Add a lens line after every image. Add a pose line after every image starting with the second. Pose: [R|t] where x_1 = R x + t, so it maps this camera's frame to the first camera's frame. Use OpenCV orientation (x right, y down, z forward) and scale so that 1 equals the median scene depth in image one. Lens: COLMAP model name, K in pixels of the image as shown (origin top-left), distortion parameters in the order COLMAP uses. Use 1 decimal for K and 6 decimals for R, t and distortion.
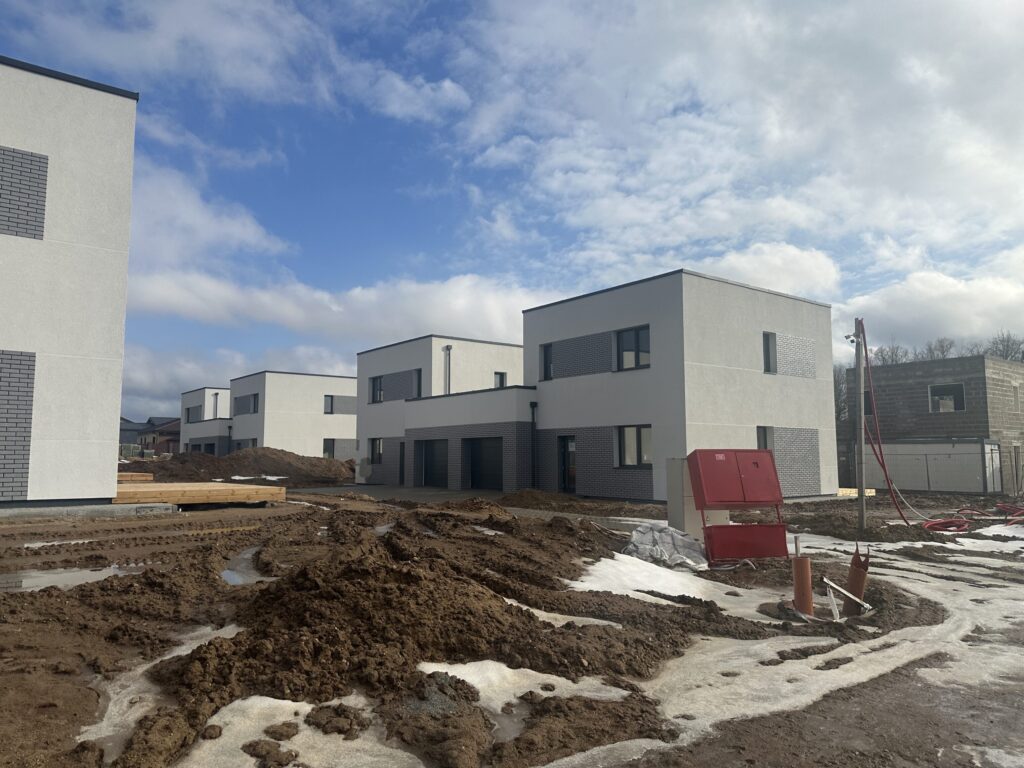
lens RADIAL K [[723.5, 0, 512.0], [0, 723.5, 384.0], [0, 0, 1]] dist [0.002569, -0.002239]
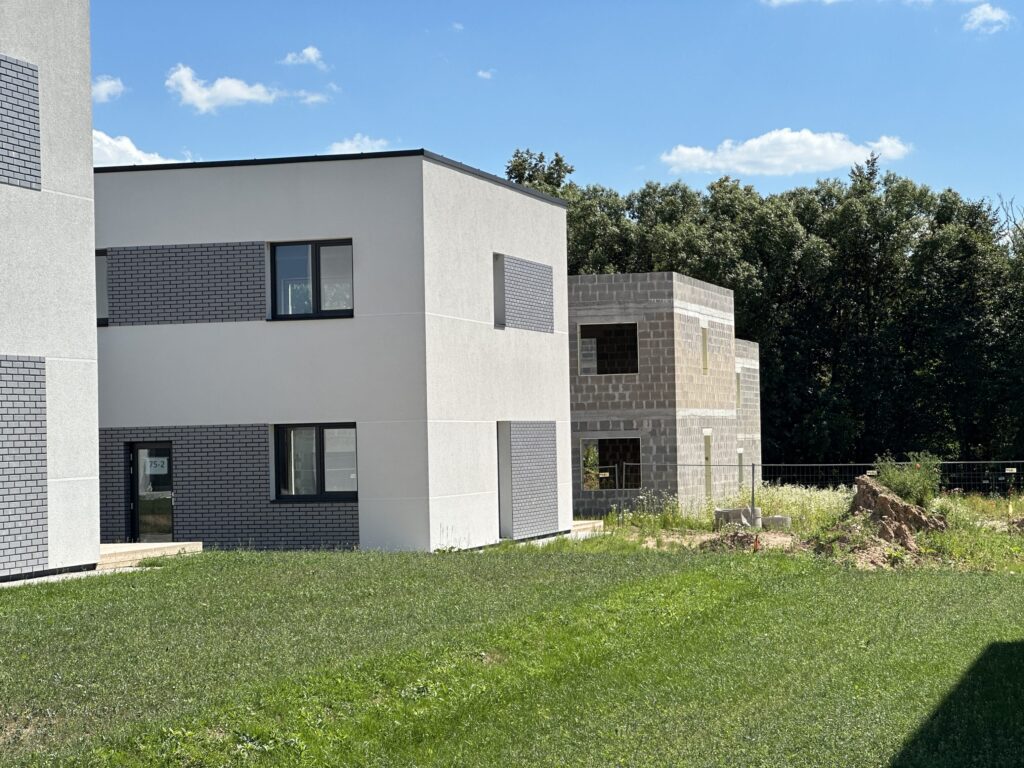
lens RADIAL K [[2730.8, 0, 512.0], [0, 2730.8, 384.0], [0, 0, 1]] dist [0.005657, 0.227225]
pose [[0.762046, -0.005013, 0.647503, -0.920323], [-0.043661, 0.997296, 0.059107, -0.087526], [-0.646049, -0.073313, 0.759767, -0.576635]]
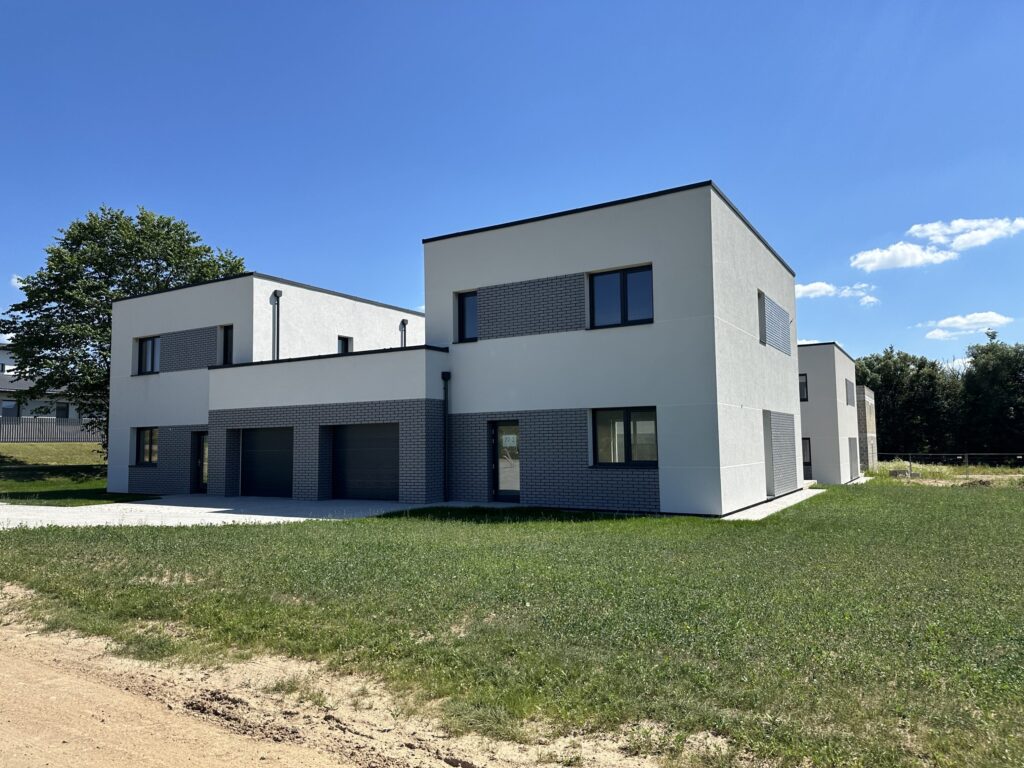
lens RADIAL K [[723.5, 0, 512.0], [0, 723.5, 384.0], [0, 0, 1]] dist [0.002569, -0.002239]
pose [[0.928687, 0.024589, 0.370048, -0.166874], [-0.029312, 0.999545, 0.007146, 0.029881], [-0.369704, -0.017483, 0.928985, 0.339025]]
